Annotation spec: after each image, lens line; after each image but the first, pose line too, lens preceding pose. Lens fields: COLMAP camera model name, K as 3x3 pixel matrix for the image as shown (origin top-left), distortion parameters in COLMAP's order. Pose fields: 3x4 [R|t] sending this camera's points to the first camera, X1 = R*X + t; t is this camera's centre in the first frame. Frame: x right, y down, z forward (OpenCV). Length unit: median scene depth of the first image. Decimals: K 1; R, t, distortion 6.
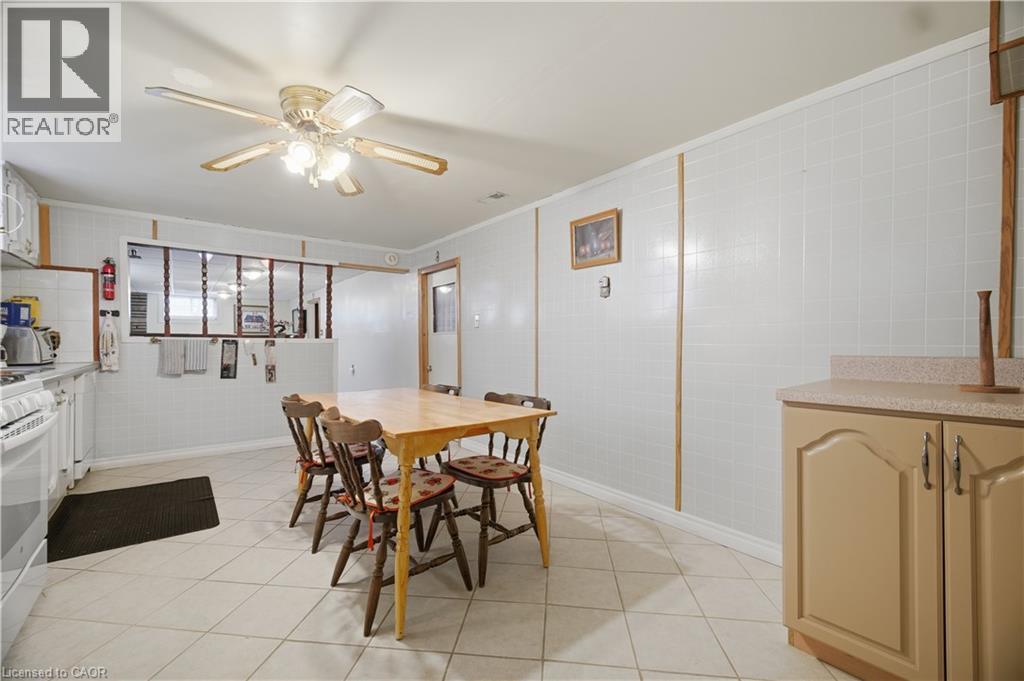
lens RADIAL K [[420.1, 0, 508.6], [0, 420.1, 344.8], [0, 0, 1]] dist [-0.002489, -0.000436]
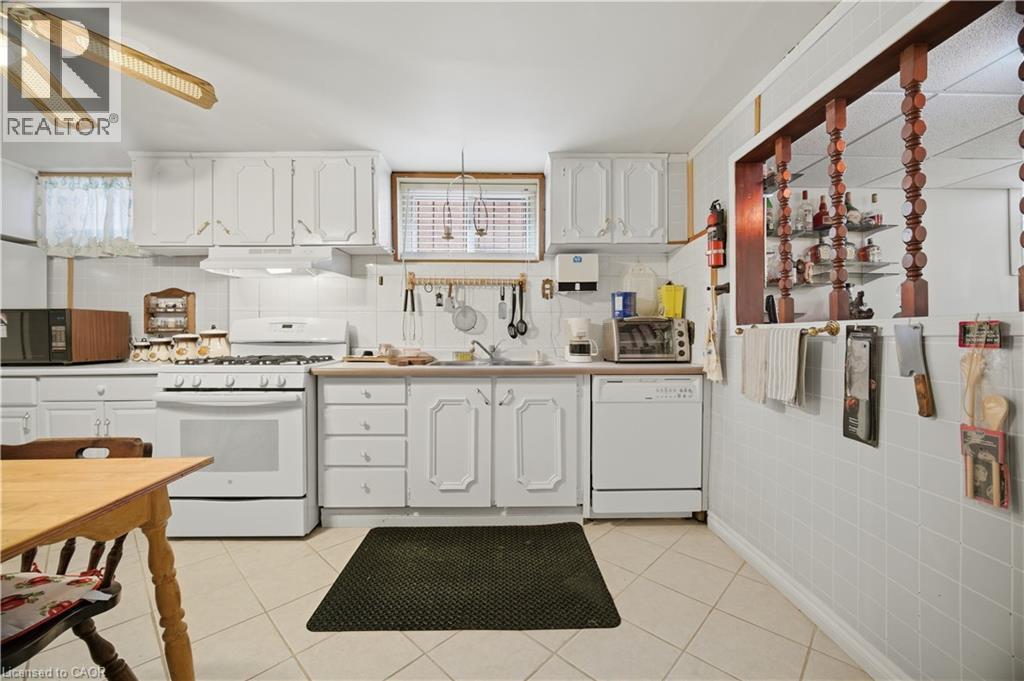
lens RADIAL K [[409.3, 0, 508.0], [0, 409.3, 338.4], [0, 0, 1]] dist [-0.003405, -0.000294]
pose [[-0.608746, -0.001327, -0.793364, -0.263960], [-0.004100, 0.999991, 0.001473, -0.000907], [0.793355, 0.004149, -0.608745, 1.064206]]
